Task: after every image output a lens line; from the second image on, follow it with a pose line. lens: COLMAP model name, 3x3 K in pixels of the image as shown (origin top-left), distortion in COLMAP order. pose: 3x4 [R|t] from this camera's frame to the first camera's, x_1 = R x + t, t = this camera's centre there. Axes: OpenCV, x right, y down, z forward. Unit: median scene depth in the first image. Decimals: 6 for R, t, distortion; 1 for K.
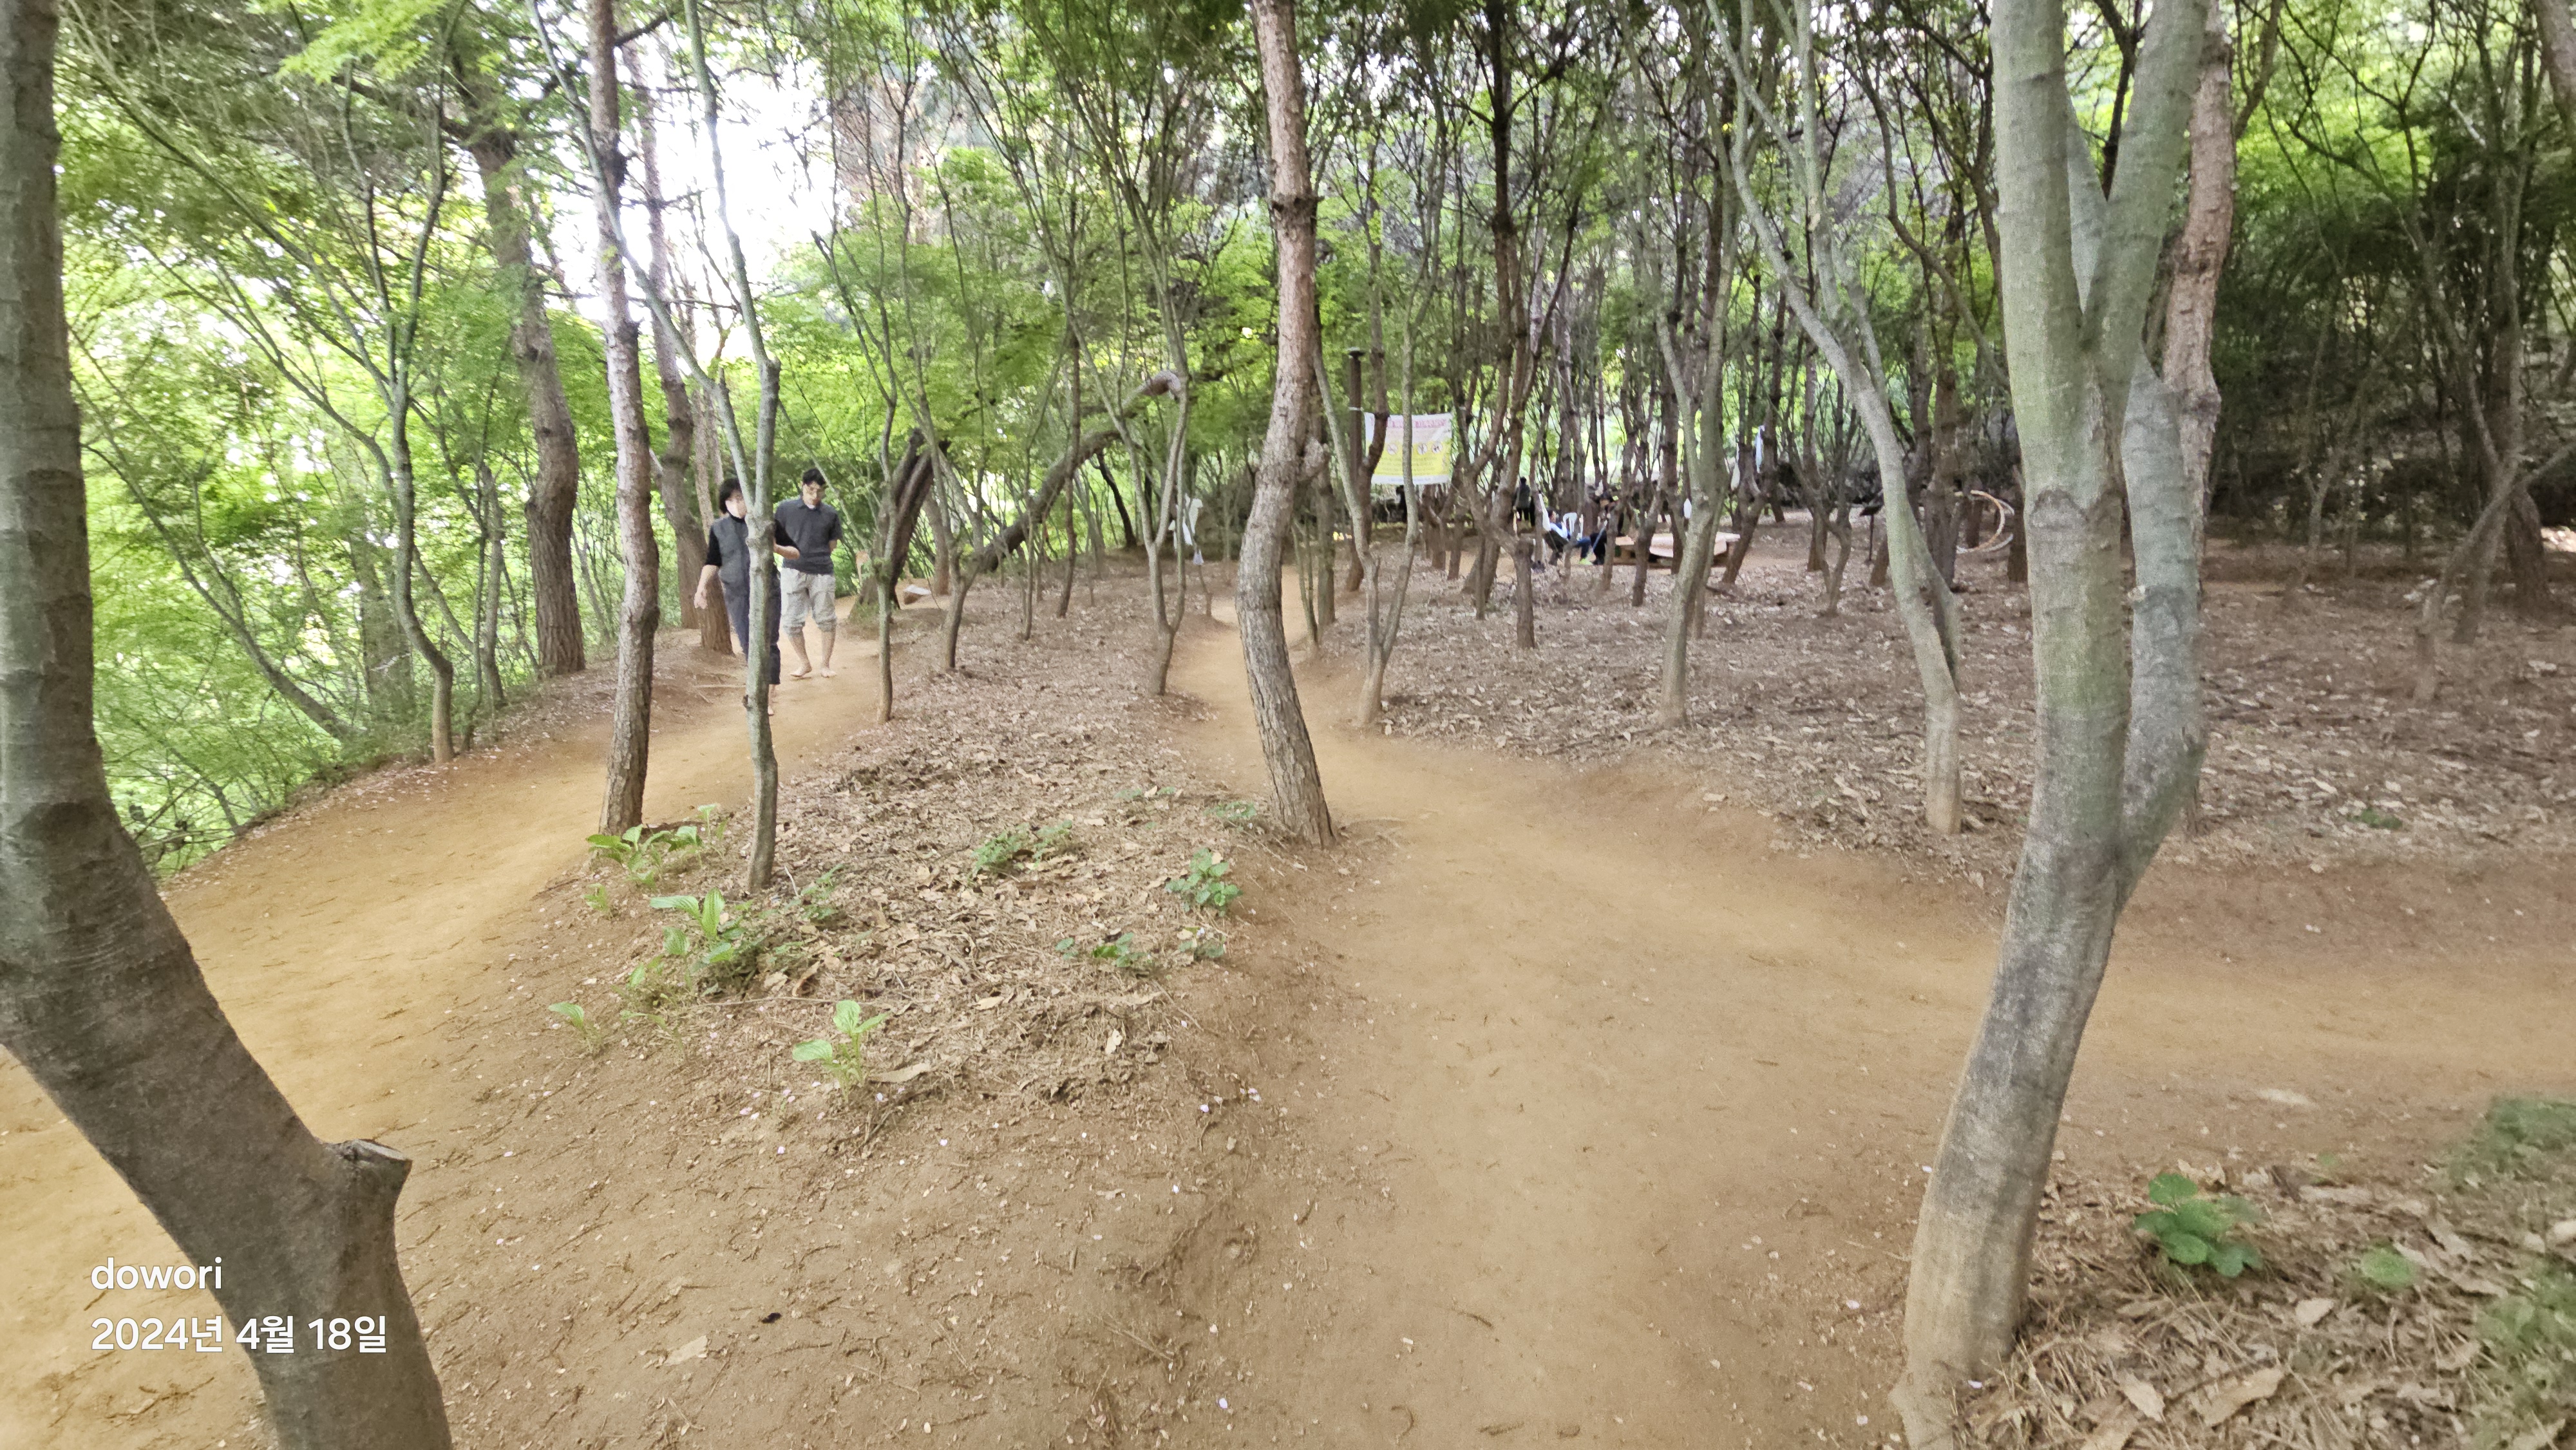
lens RADIAL K [[1013.0, 0, 1271.2], [0, 1013.0, 679.8], [0, 0, 1]] dist [0.001755, -0.007414]
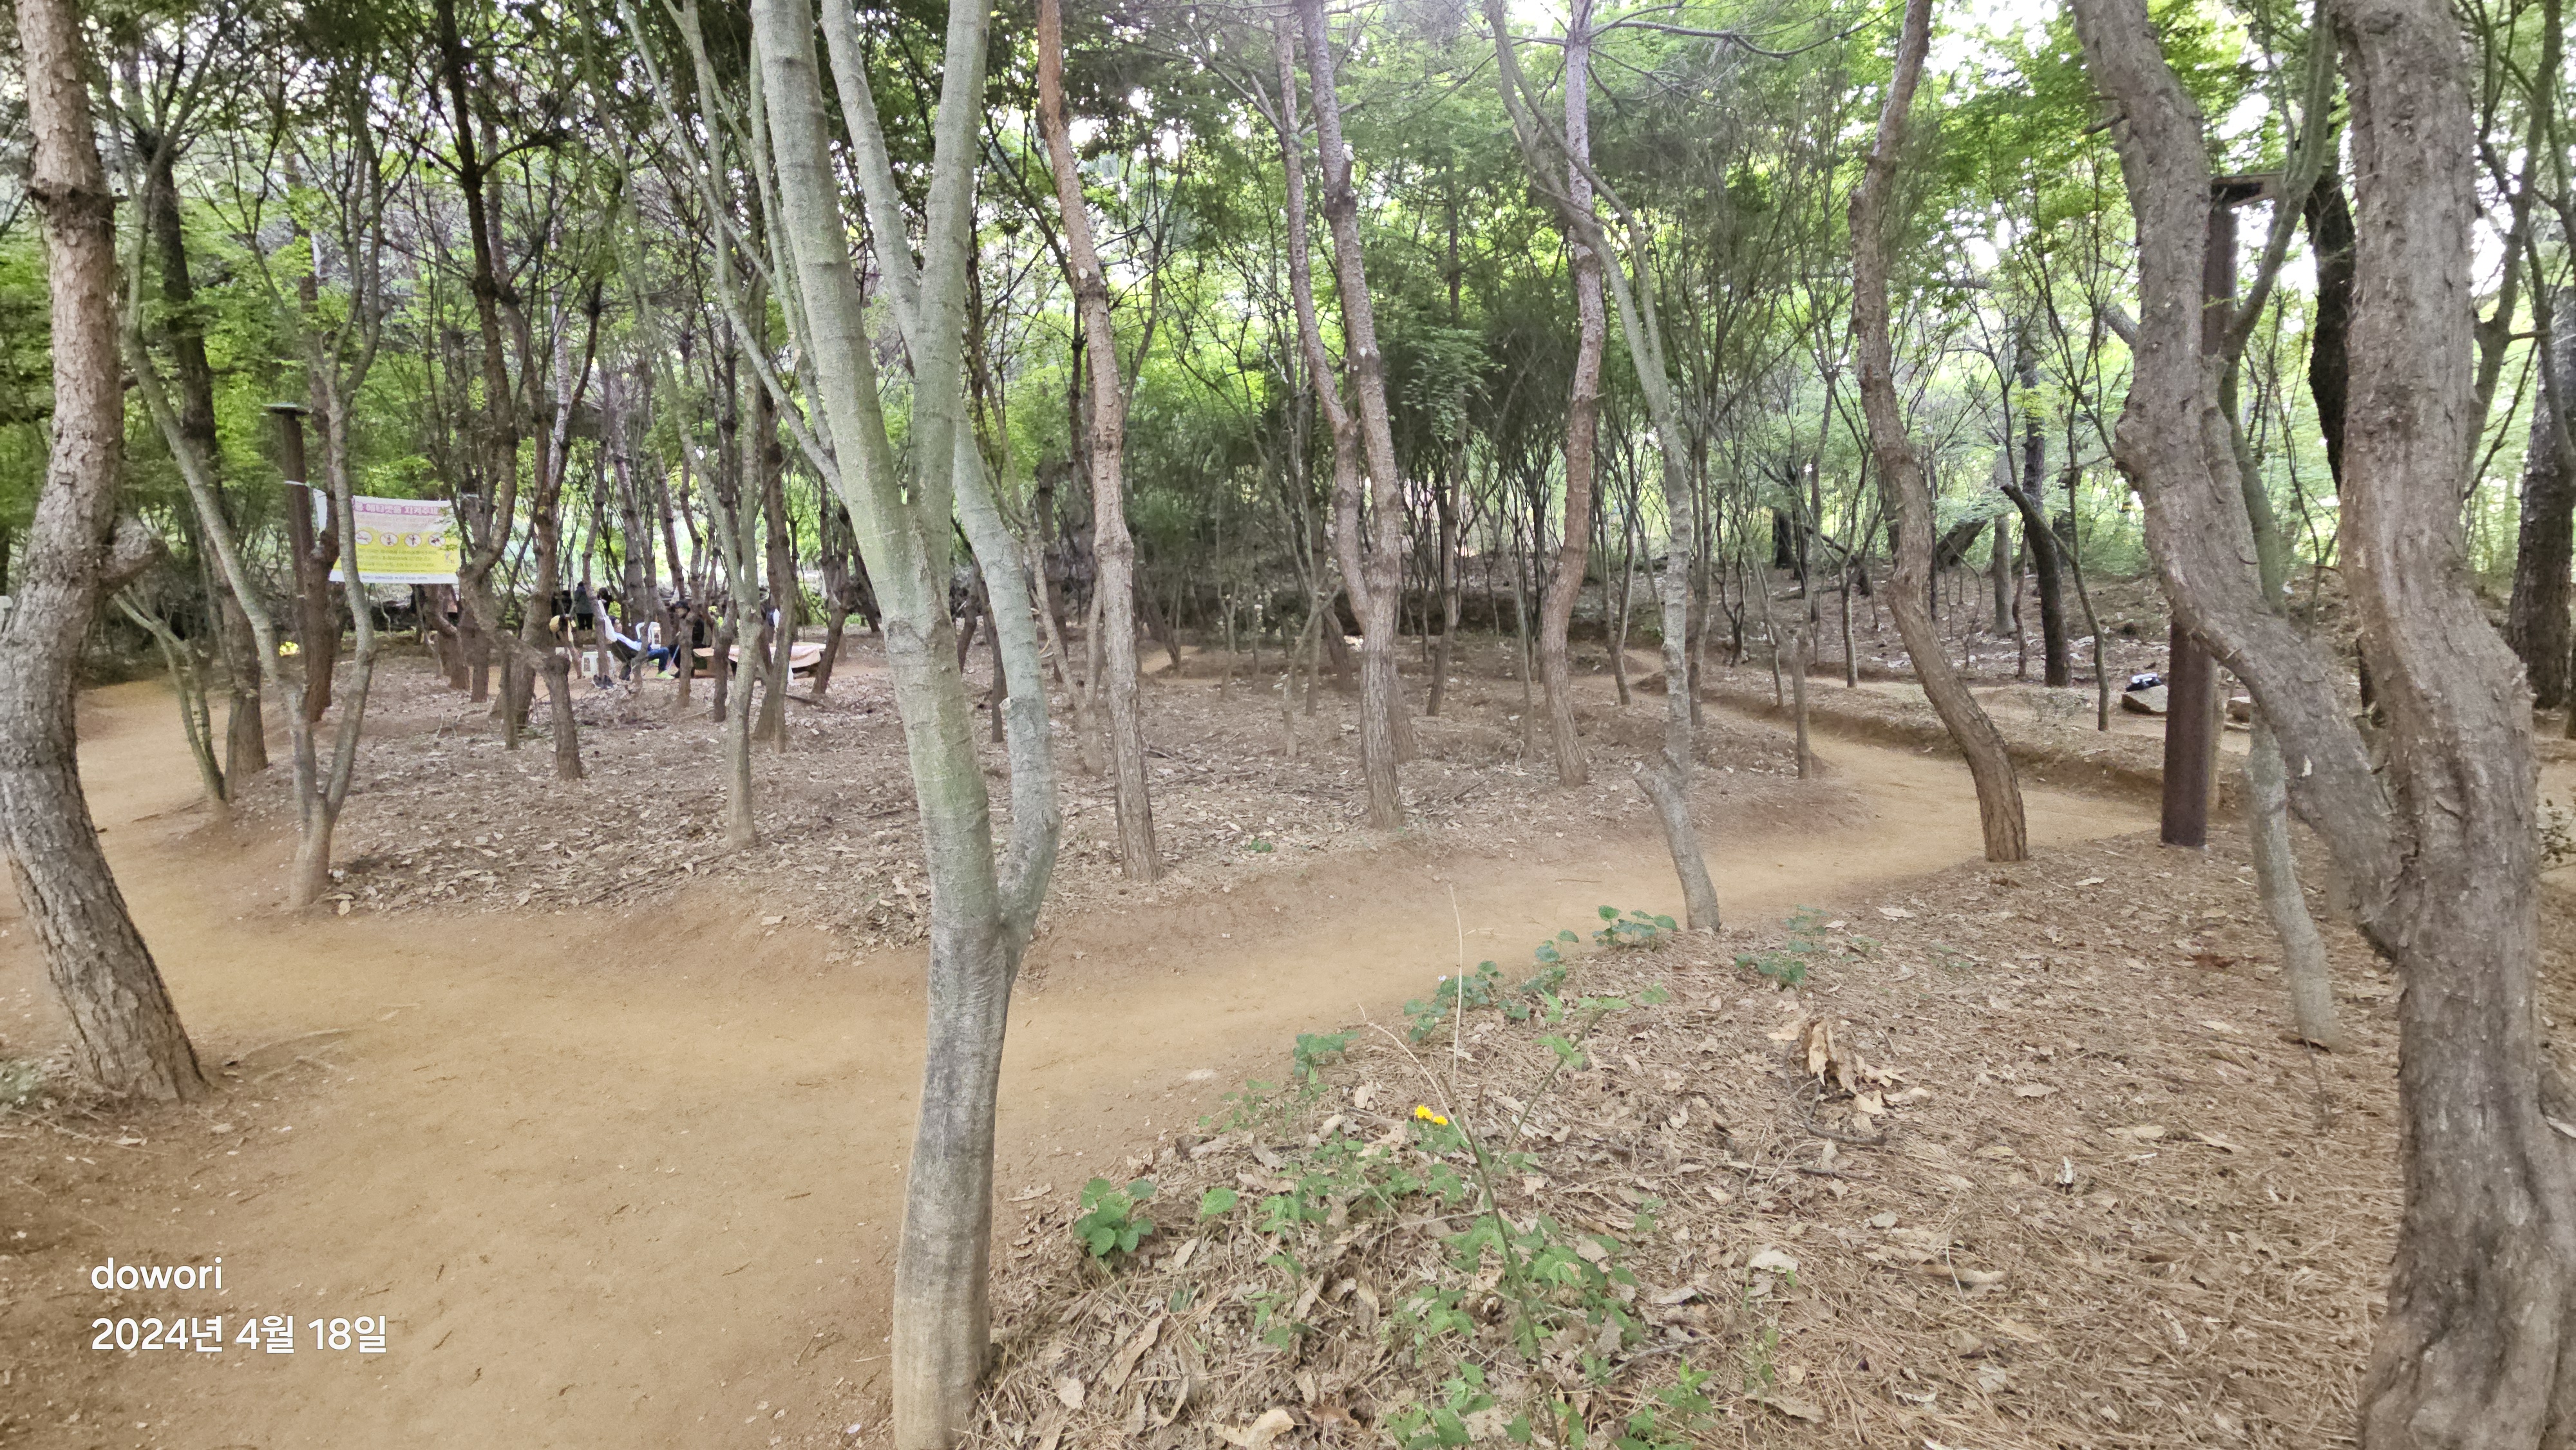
lens RADIAL K [[1013.0, 0, 1271.2], [0, 1013.0, 679.8], [0, 0, 1]] dist [0.001755, -0.007414]
pose [[0.708164, -0.028800, 0.705460, 0.109140], [0.101233, 0.992986, -0.061082, -0.004045], [-0.698753, 0.114672, 0.706112, -0.038594]]
